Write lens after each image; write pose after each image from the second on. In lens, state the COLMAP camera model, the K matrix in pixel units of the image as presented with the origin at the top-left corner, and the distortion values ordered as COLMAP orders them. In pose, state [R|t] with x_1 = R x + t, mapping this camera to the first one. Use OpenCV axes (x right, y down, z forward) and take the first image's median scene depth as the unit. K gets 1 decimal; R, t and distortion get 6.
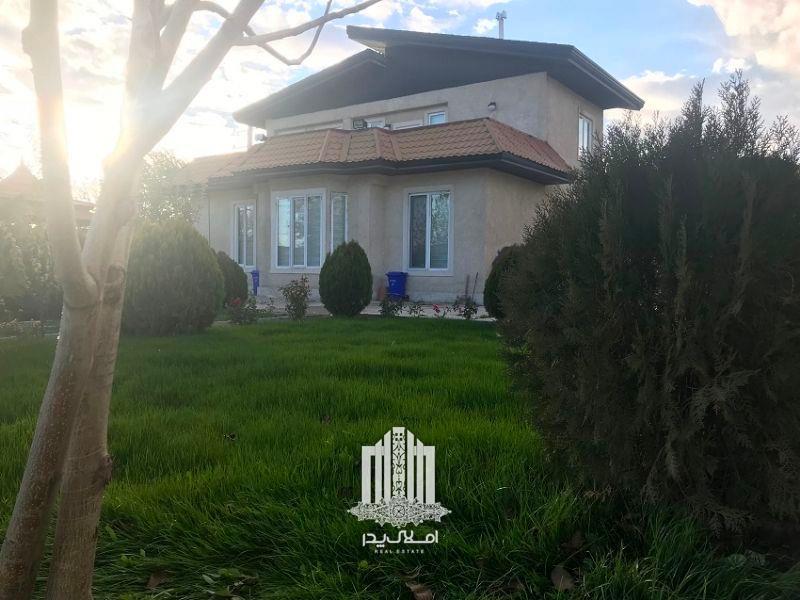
lens RADIAL K [[654.6, 0, 400.0], [0, 654.6, 300.0], [0, 0, 1]] dist [0.000954, -0.003047]
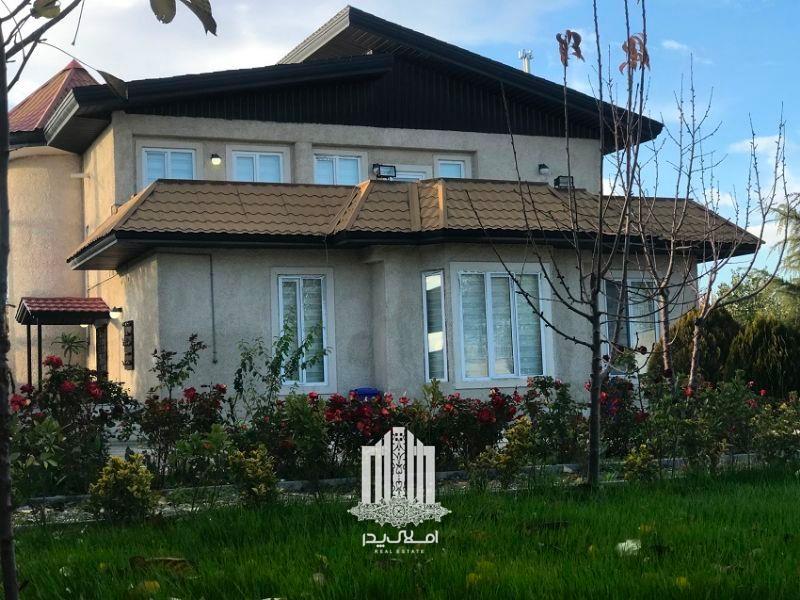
lens RADIAL K [[1320.4, 0, 400.0], [0, 1320.4, 300.0], [0, 0, 1]] dist [-0.045652, 0.014034]
pose [[0.520980, 0.040302, 0.852617, -1.320664], [0.083550, 0.991680, -0.097927, -0.006189], [-0.849470, 0.122254, 0.513278, 0.385479]]
